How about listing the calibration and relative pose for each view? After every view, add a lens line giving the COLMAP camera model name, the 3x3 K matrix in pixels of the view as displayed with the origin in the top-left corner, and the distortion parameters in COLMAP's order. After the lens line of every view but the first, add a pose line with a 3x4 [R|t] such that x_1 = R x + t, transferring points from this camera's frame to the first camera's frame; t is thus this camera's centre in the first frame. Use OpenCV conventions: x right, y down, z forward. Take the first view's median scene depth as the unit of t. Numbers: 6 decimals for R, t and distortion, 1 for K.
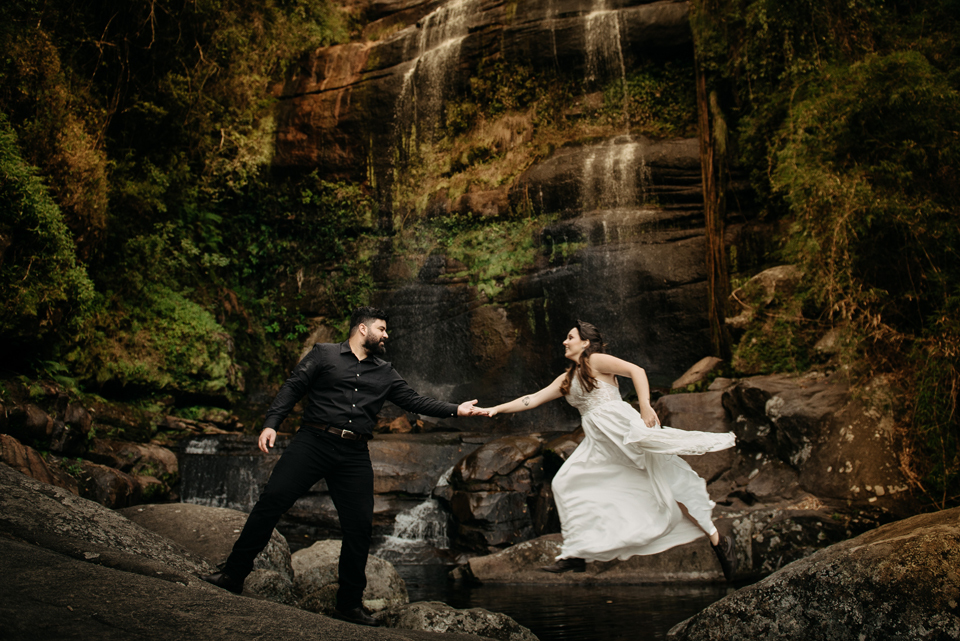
lens RADIAL K [[822.7, 0, 504.0], [0, 822.7, 290.9], [0, 0, 1]] dist [-0.046856, -0.007954]
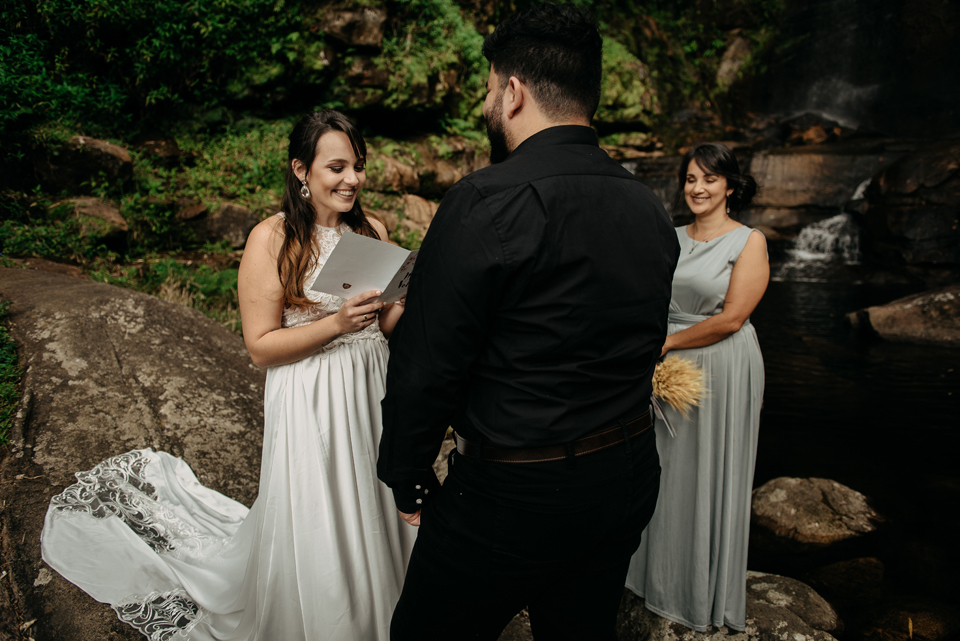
lens RADIAL K [[650.6, 0, 483.1], [0, 650.6, 319.7], [0, 0, 1]] dist [-0.049690, -0.003857]
pose [[0.814965, 0.079207, -0.574071, 0.006142], [0.179502, 0.907393, 0.380023, 0.001407], [0.551009, -0.412753, 0.725276, 0.112621]]
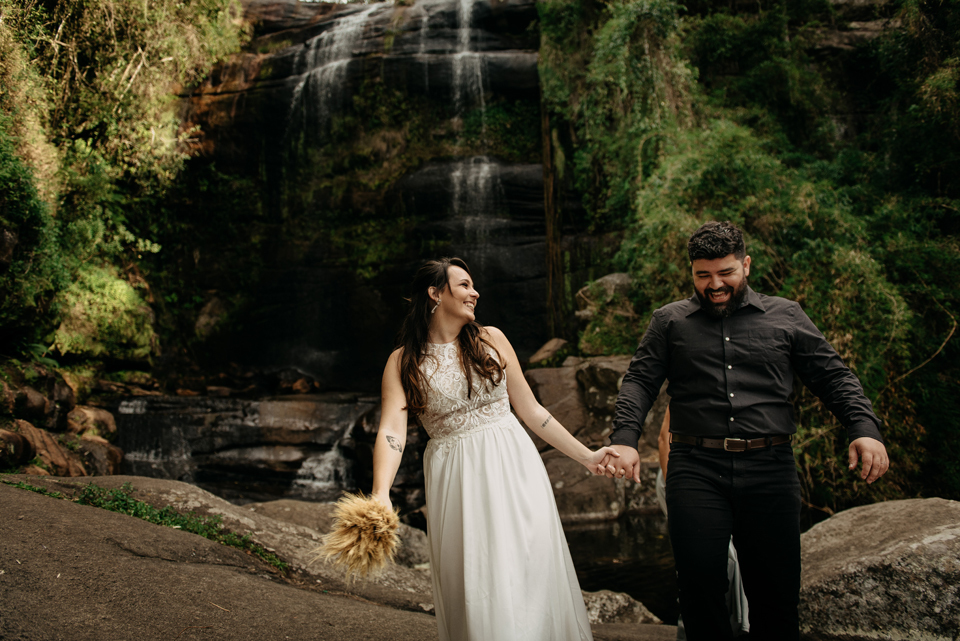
lens RADIAL K [[650.6, 0, 483.1], [0, 650.6, 319.7], [0, 0, 1]] dist [-0.049690, -0.003857]
pose [[0.971069, 0.026998, 0.237267, -0.081526], [-0.046852, 0.995817, 0.078443, -0.019023], [-0.234157, -0.087290, 0.968272, 0.016049]]
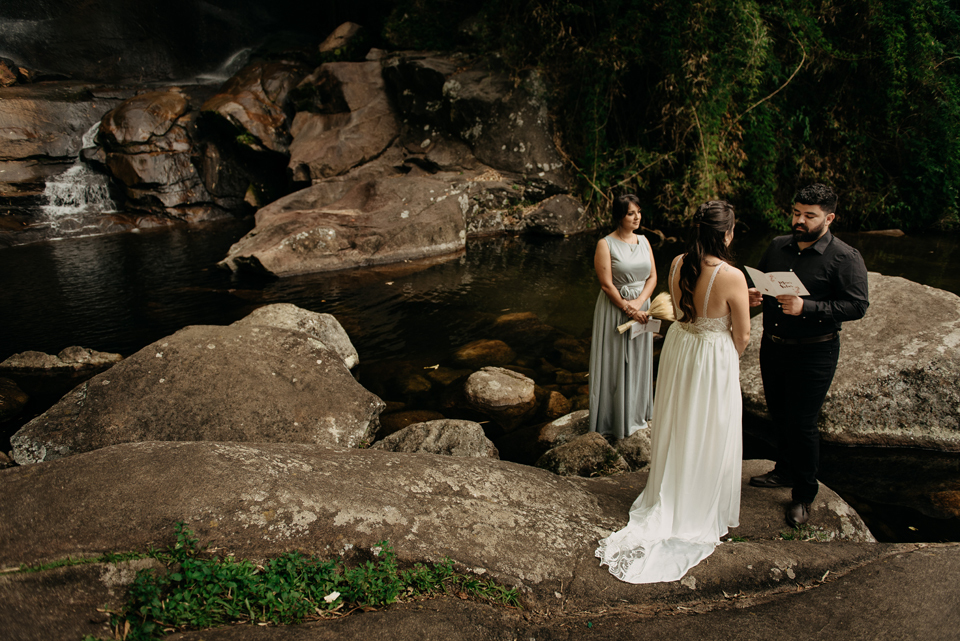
lens RADIAL K [[652.8, 0, 482.3], [0, 652.8, 321.9], [0, 0, 1]] dist [-0.048518, -0.003410]
pose [[0.801599, -0.186702, 0.567962, -0.125042], [-0.154667, 0.852890, 0.498655, -0.025301], [-0.577509, -0.487566, 0.654800, 0.100709]]
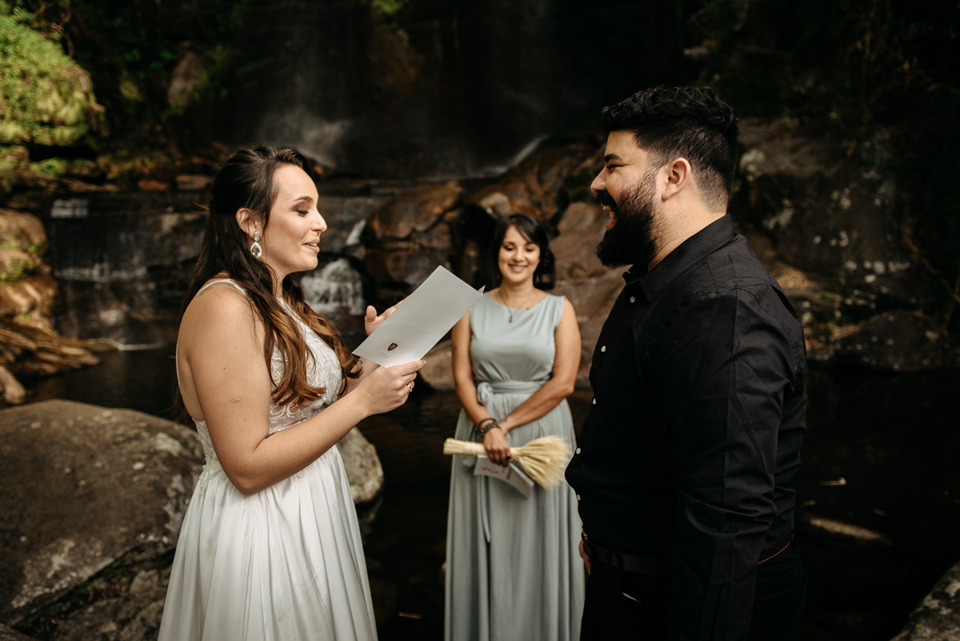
lens RADIAL K [[803.9, 0, 465.3], [0, 803.9, 350.5], [0, 0, 1]] dist [-0.046481, -0.009139]
pose [[0.994826, -0.036276, 0.094893, -0.029719], [-0.004678, 0.916723, 0.399495, -0.005645], [-0.101483, -0.397872, 0.911811, 0.100409]]
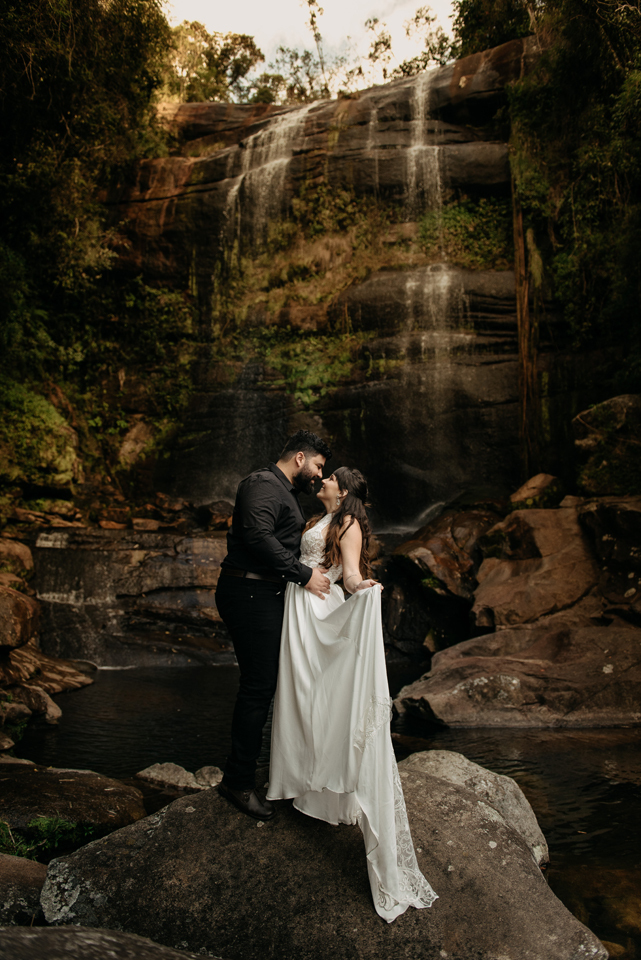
lens RADIAL K [[652.8, 0, 320.5], [0, 652.8, 476.9], [0, 0, 1]] dist [-0.048518, -0.003410]
pose [[0.991101, 0.043037, 0.125961, -0.109670], [-0.057563, 0.991805, 0.114057, 0.002416], [-0.120020, -0.120292, 0.985457, 0.135805]]
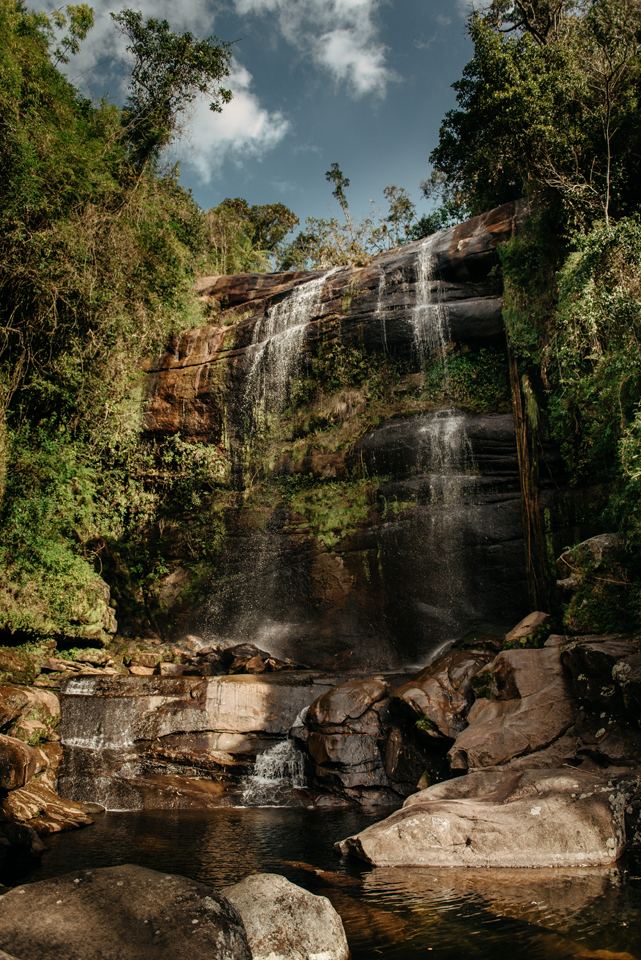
lens RADIAL K [[668.4, 0, 319.6], [0, 668.4, 477.9], [0, 0, 1]] dist [-0.048234, -0.003416]
pose [[0.999820, 0.013466, 0.013375, -0.046001], [-0.012550, 0.997715, -0.066389, -0.028147], [-0.014238, 0.066209, 0.997704, 0.060524]]
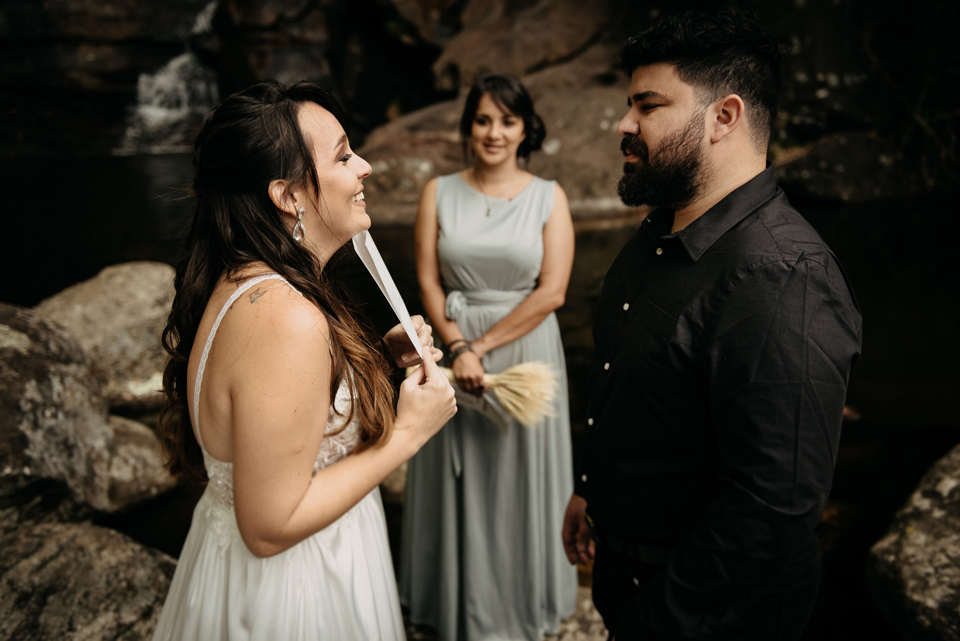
lens RADIAL K [[922.9, 0, 483.6], [0, 922.9, 323.1], [0, 0, 1]] dist [0.012891, 0.024964]
pose [[0.968377, -0.076692, 0.237411, -0.036411], [-0.069166, 0.831760, 0.550809, -0.010269], [-0.239712, -0.549812, 0.800153, 0.111184]]
